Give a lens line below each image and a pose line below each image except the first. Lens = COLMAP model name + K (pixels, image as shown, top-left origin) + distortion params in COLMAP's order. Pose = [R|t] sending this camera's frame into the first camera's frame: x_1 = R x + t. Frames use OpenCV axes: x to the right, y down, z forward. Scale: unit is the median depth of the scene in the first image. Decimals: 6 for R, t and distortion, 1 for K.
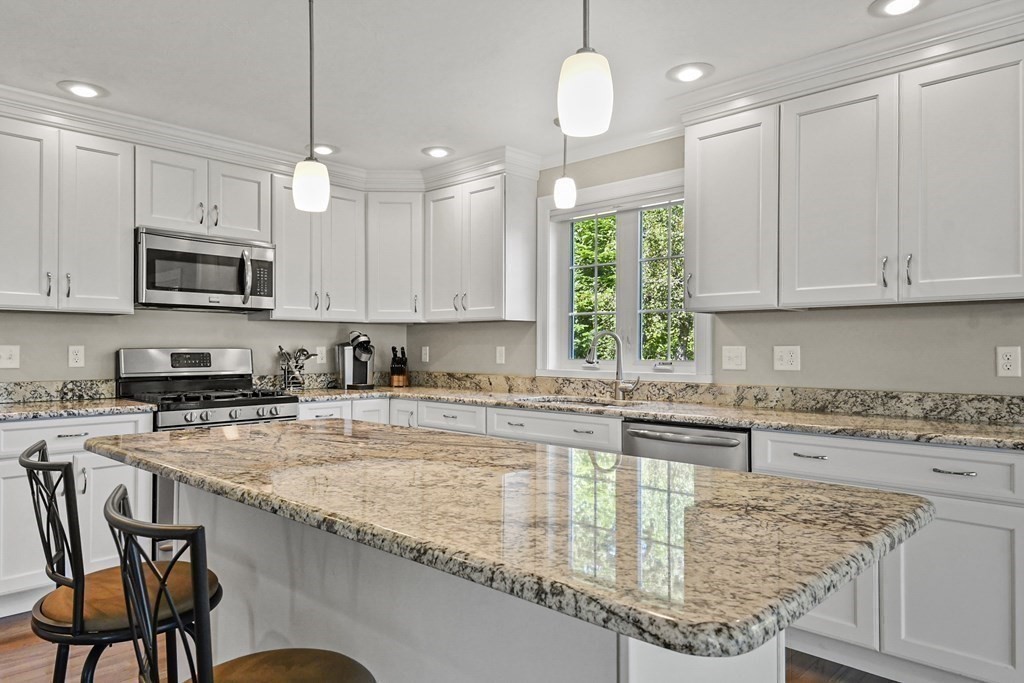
lens RADIAL K [[669.8, 0, 504.1], [0, 669.8, 344.0], [0, 0, 1]] dist [0.042655, -0.001404]
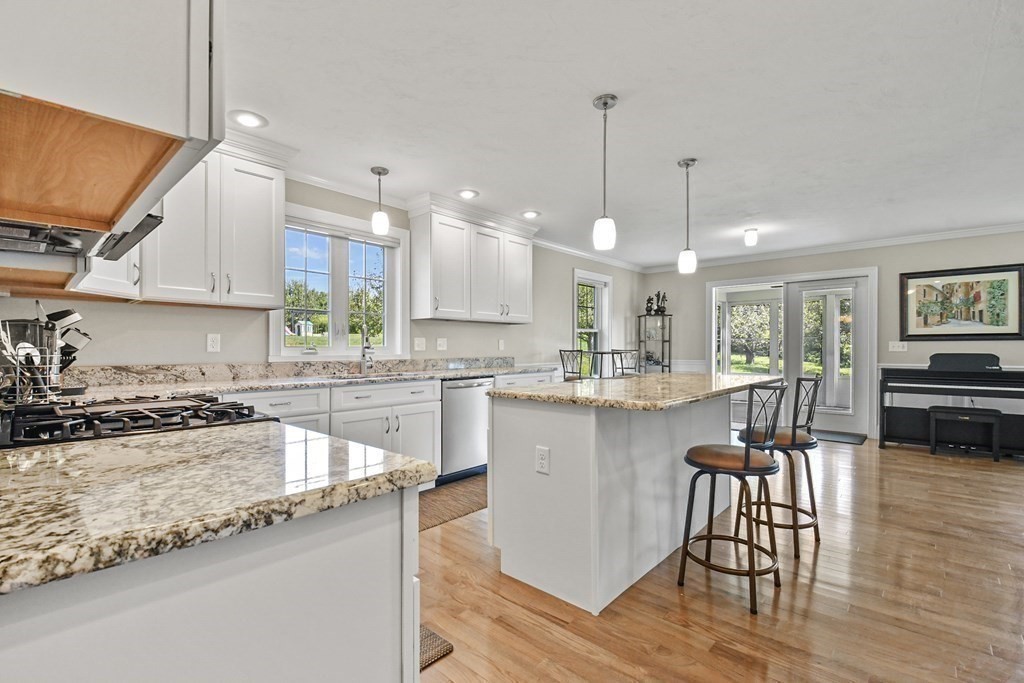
lens RADIAL K [[448.3, 0, 502.4], [0, 448.3, 347.1], [0, 0, 1]] dist [0.009872, -0.007701]
pose [[-0.016301, 0.000426, 0.999867, -0.912800], [-0.004281, 0.999991, -0.000496, 0.029394], [-0.999858, -0.004289, -0.016299, 0.841434]]
